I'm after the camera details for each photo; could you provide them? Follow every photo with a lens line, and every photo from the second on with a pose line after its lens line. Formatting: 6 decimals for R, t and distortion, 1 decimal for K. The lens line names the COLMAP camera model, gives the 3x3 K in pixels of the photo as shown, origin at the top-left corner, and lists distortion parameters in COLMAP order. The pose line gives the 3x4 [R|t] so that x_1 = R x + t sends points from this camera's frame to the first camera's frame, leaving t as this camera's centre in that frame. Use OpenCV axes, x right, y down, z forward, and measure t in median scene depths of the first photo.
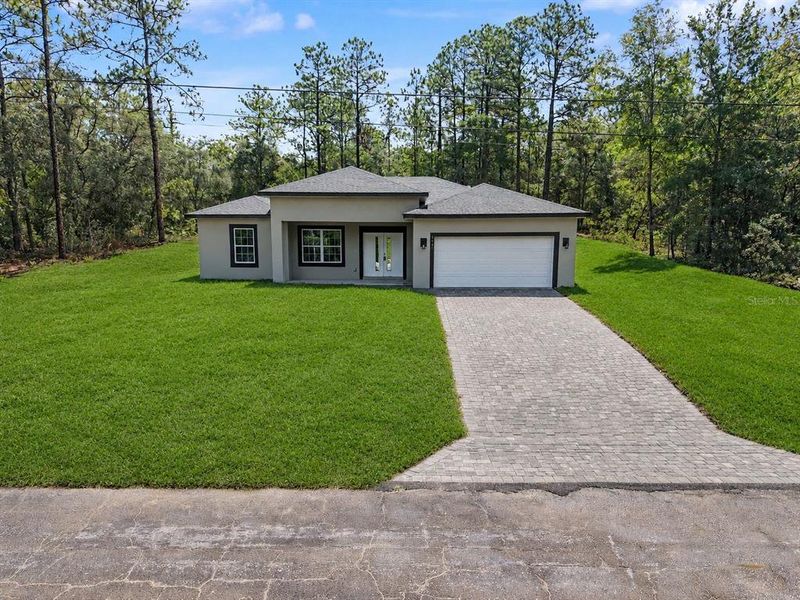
lens RADIAL K [[530.5, 0, 400.0], [0, 530.5, 300.0], [0, 0, 1]] dist [0.089651, -0.098021]
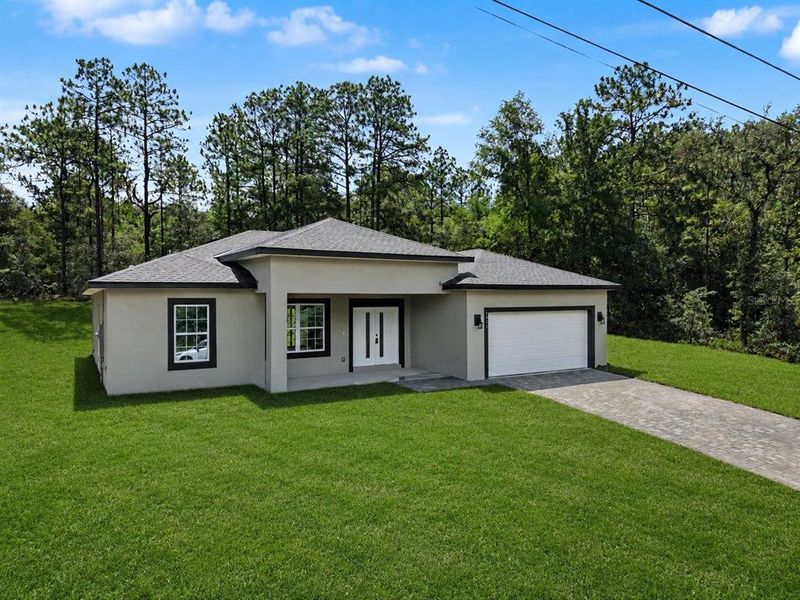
lens RADIAL K [[530.5, 0, 400.0], [0, 530.5, 300.0], [0, 0, 1]] dist [0.089651, -0.098021]
pose [[0.847489, -0.007200, 0.530765, -0.397985], [0.073230, 0.991933, -0.103472, -0.056633], [-0.525738, 0.126560, 0.841179, 0.349517]]
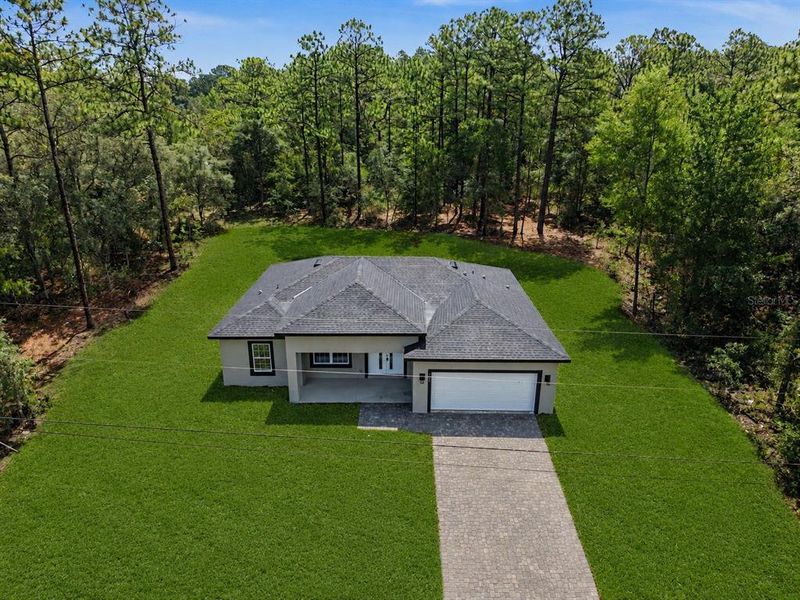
lens RADIAL K [[530.5, 0, 400.0], [0, 530.5, 300.0], [0, 0, 1]] dist [0.089651, -0.098021]
pose [[0.999989, 0.003258, 0.003470, -0.006514], [-0.003928, 0.976548, 0.215265, -0.442617], [-0.002687, -0.215277, 0.976549, -0.061811]]
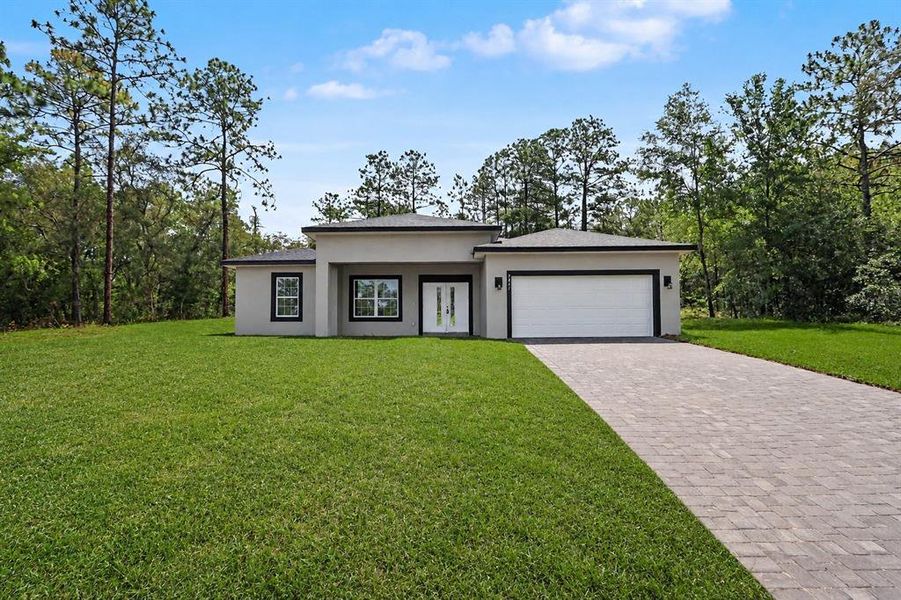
lens RADIAL K [[419.8, 0, 449.4], [0, 419.8, 317.5], [0, 0, 1]] dist [-0.020540, 0.001115]
pose [[0.999851, -0.010138, 0.013938, -0.035495], [0.012182, 0.987769, -0.155448, 0.039267], [-0.012192, 0.155595, 0.987746, 0.316536]]
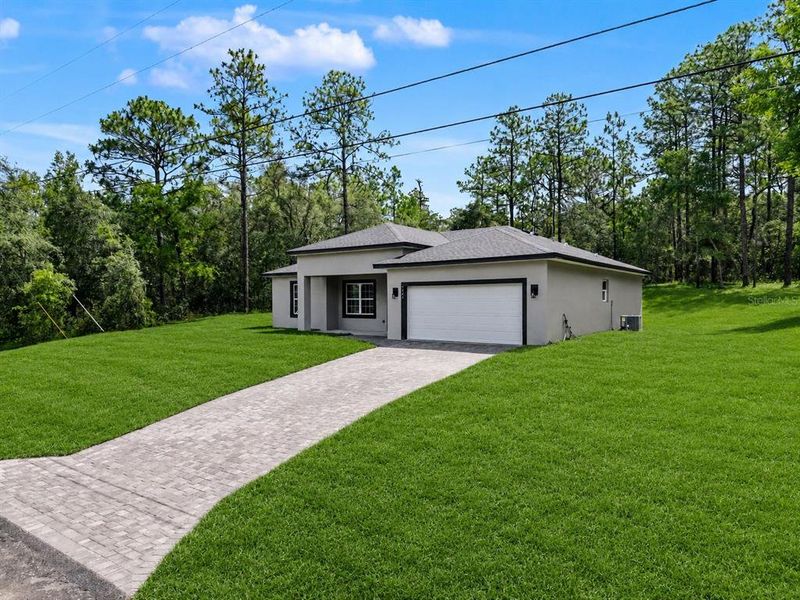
lens RADIAL K [[530.5, 0, 400.0], [0, 530.5, 300.0], [0, 0, 1]] dist [0.089651, -0.098021]
pose [[0.814520, -0.005868, -0.580106, 0.530953], [-0.063920, 0.992953, -0.099793, 0.001871], [0.576604, 0.118363, 0.808405, 0.189484]]
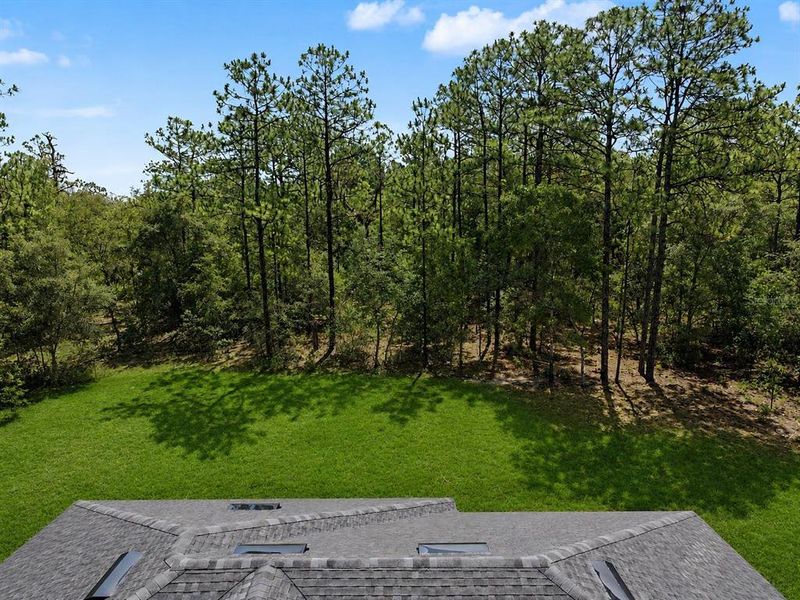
lens RADIAL K [[533.1, 0, 400.0], [0, 533.1, 300.0], [0, 0, 1]] dist [-0.000932, 0.000144]
pose [[0.999869, -0.008812, 0.013606, -0.013435], [0.008732, 0.999944, 0.005980, -0.436915], [-0.013658, -0.005860, 0.999890, 0.859152]]
